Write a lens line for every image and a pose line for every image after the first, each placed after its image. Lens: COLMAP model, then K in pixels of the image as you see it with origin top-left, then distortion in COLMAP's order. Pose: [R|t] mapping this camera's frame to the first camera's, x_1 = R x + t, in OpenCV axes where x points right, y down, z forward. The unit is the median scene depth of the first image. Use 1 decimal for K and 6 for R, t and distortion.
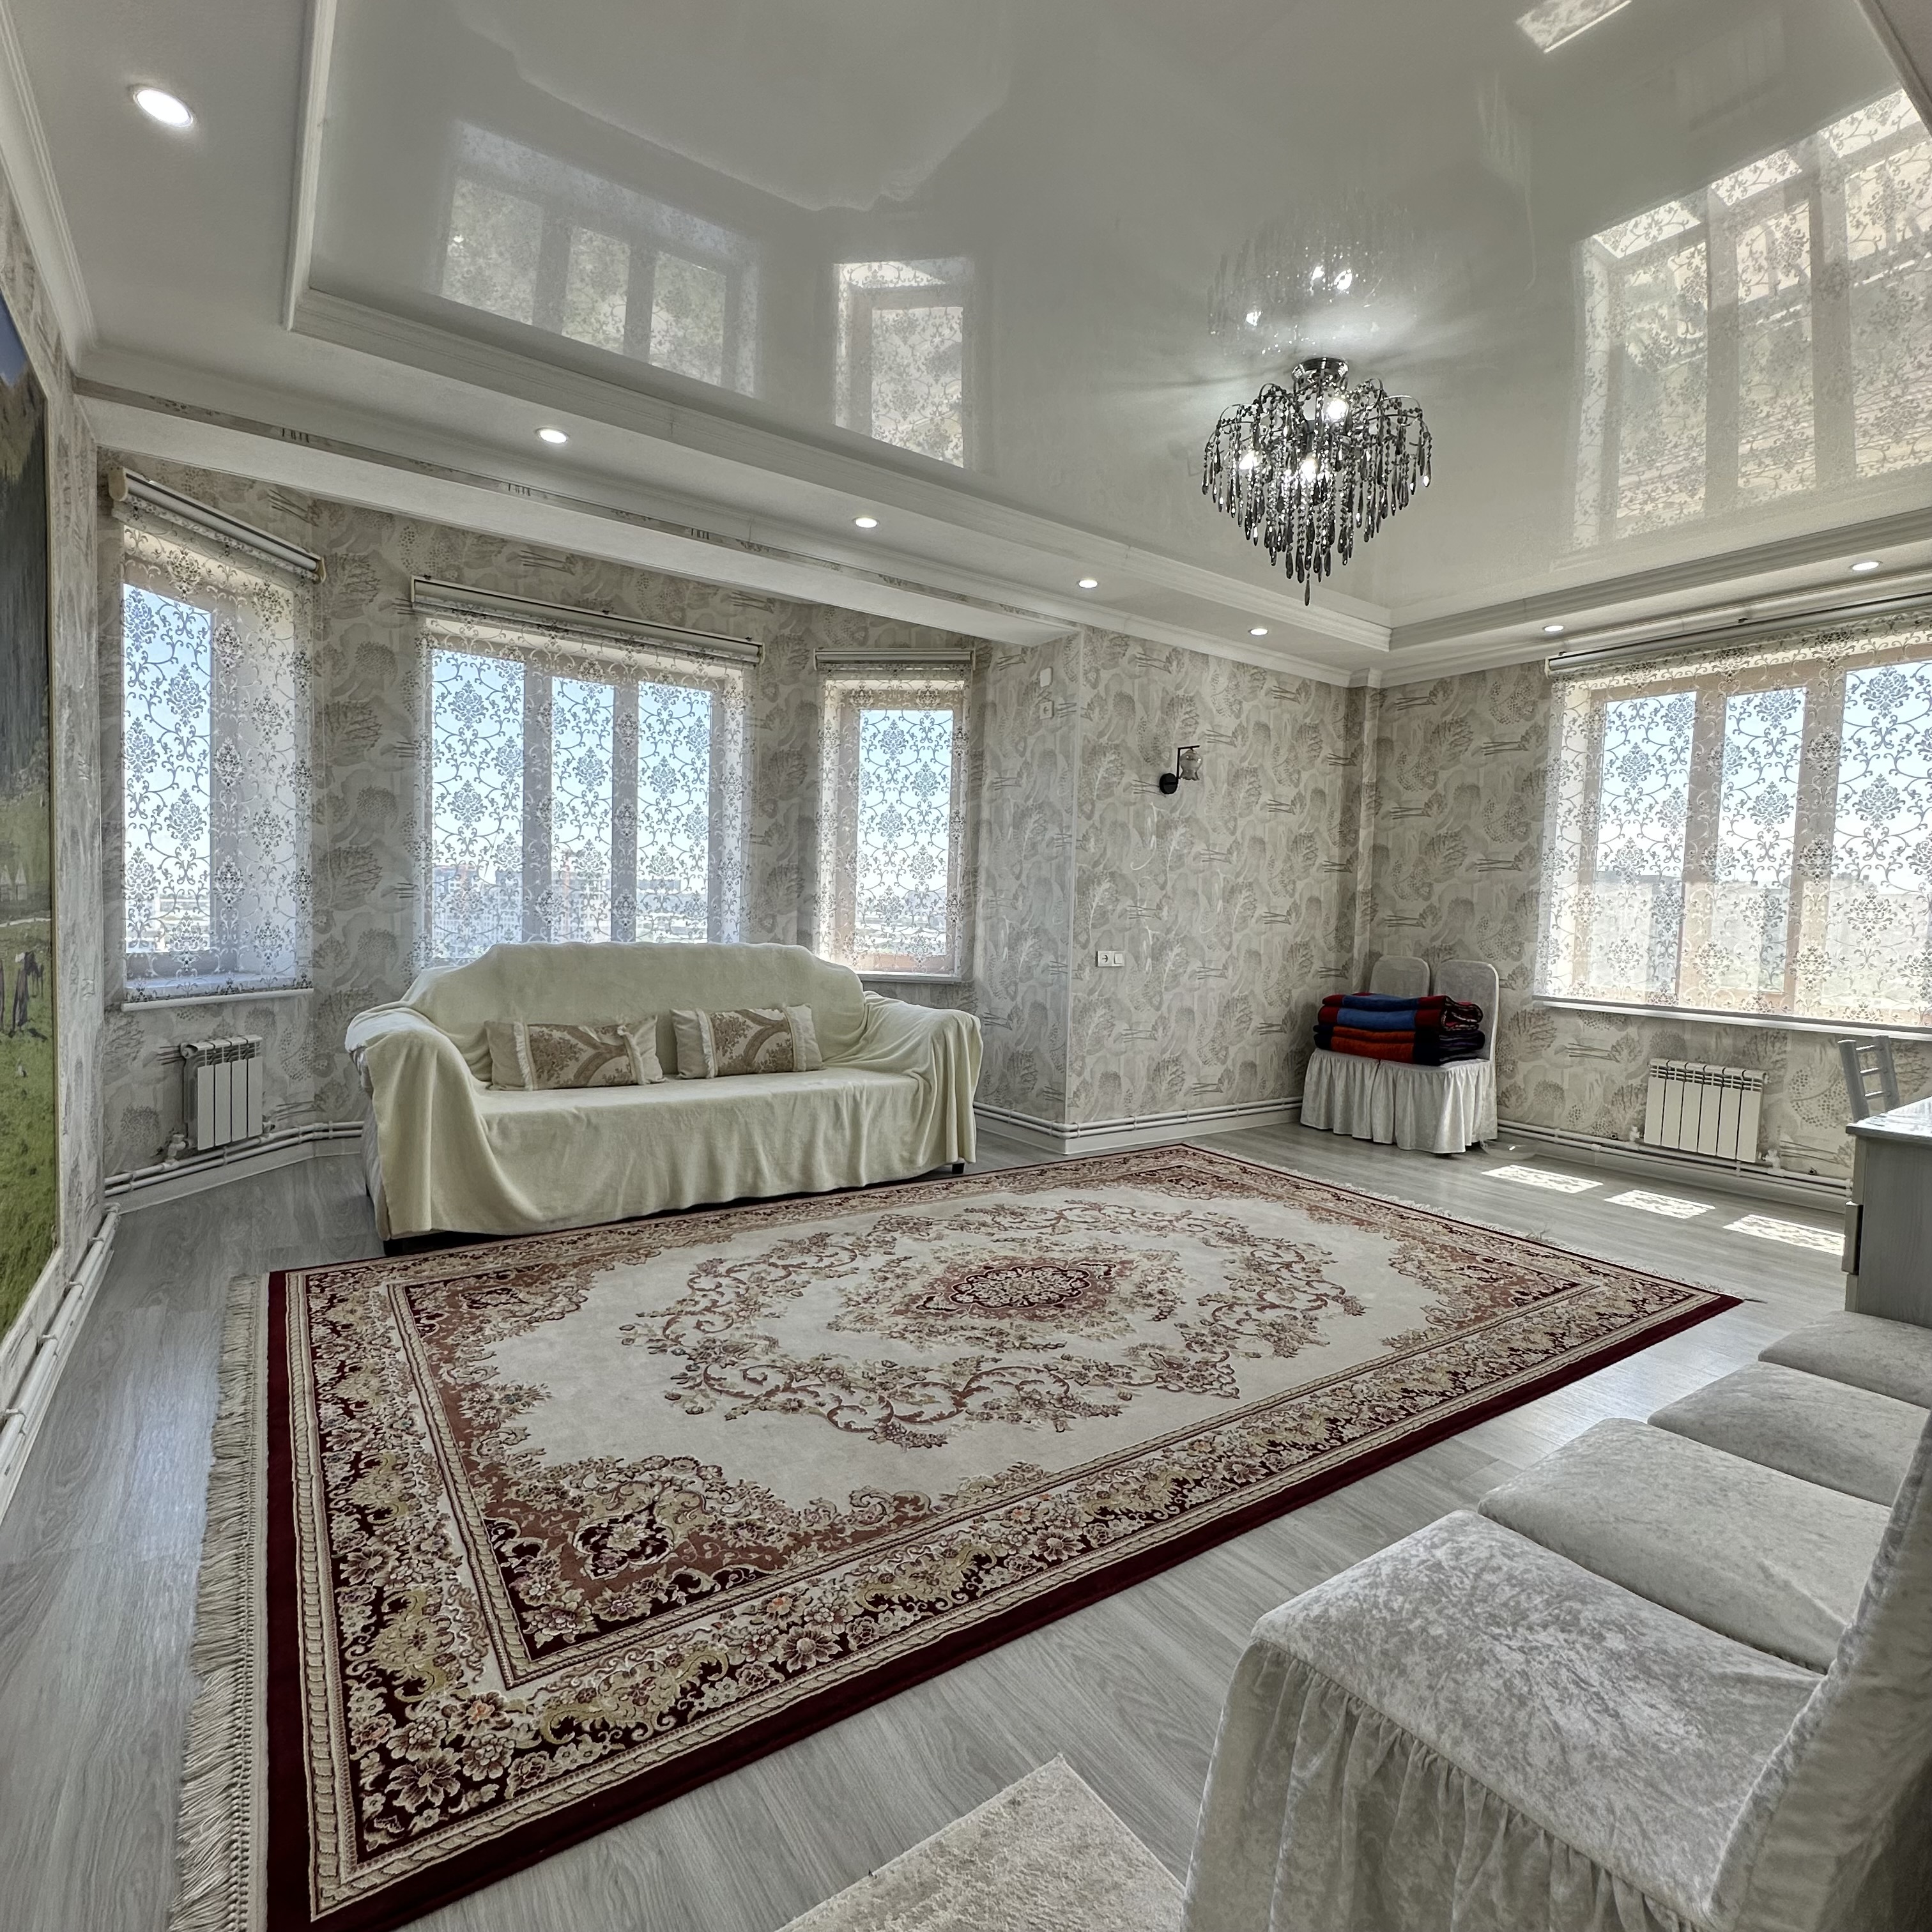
lens RADIAL K [[1031.1, 0, 965.3], [0, 1031.1, 963.7], [0, 0, 1]] dist [-0.004047, 0.001835]
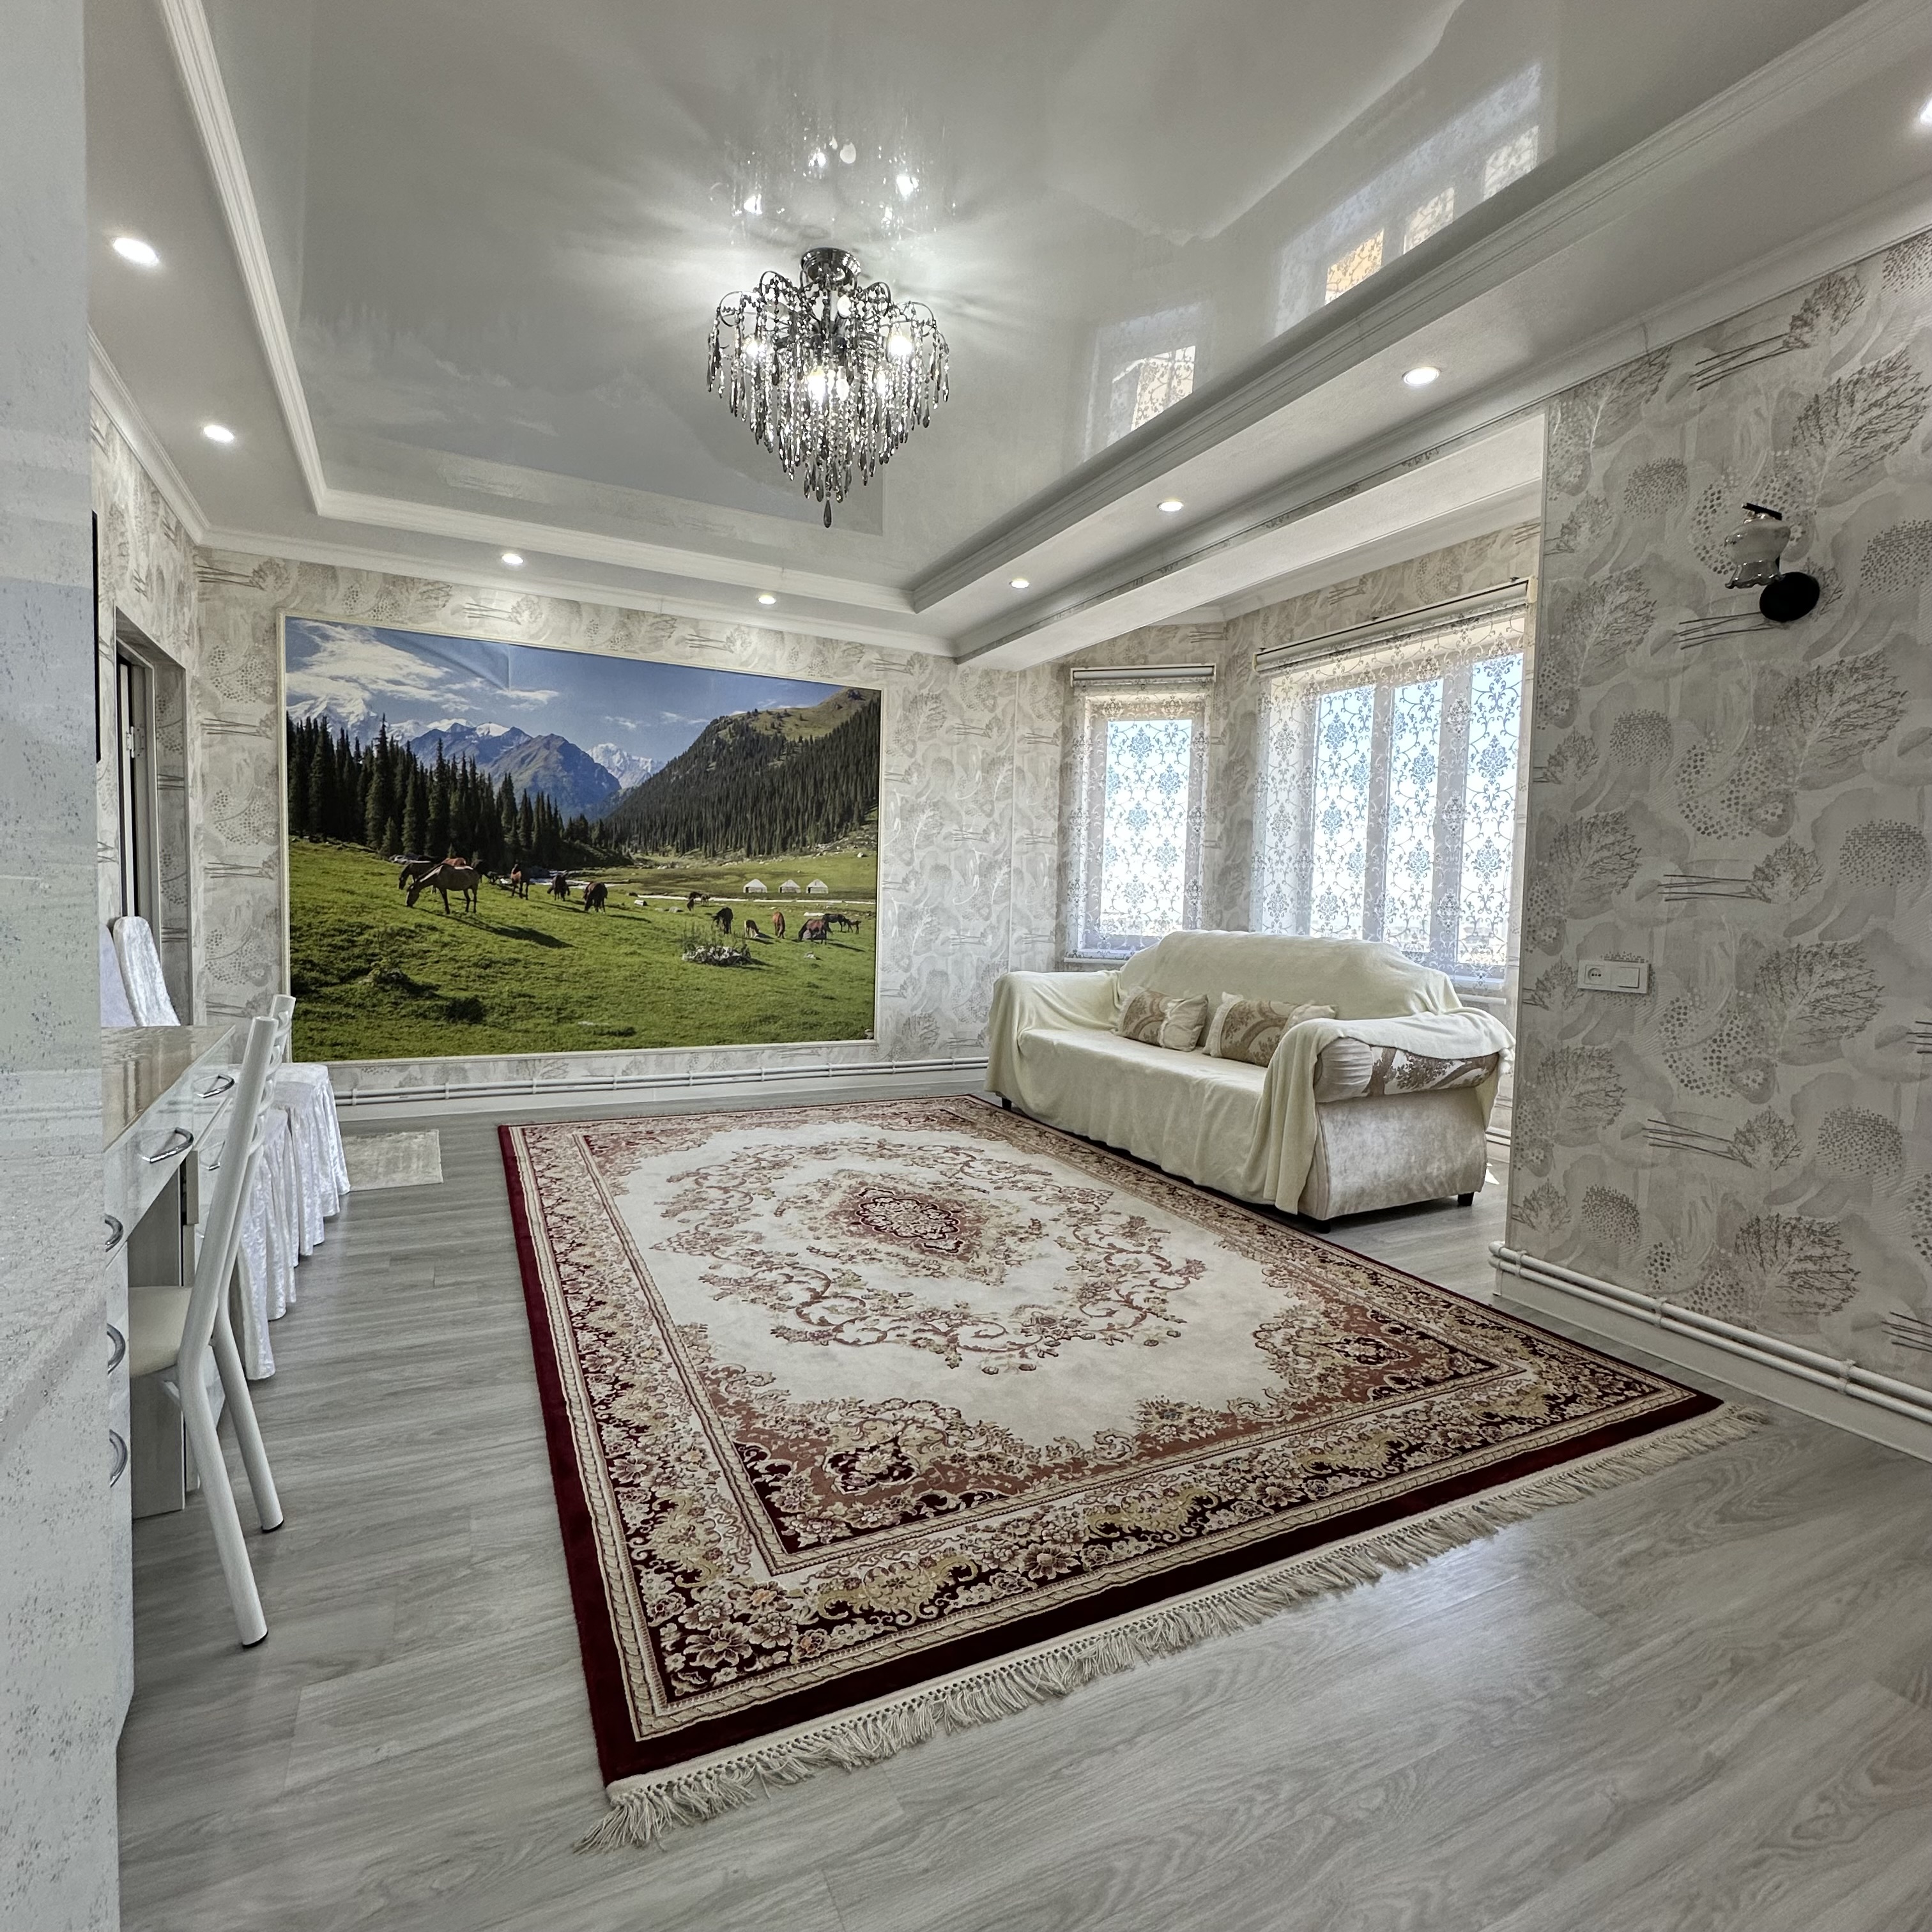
lens RADIAL K [[1031.1, 0, 963.5], [0, 1031.1, 956.4], [0, 0, 1]] dist [-0.004047, 0.001835]
pose [[0.137766, -0.087852, 0.986561, -1.088426], [0.026480, 0.996029, 0.084997, -0.067513], [-0.990111, 0.014415, 0.139545, 0.835439]]
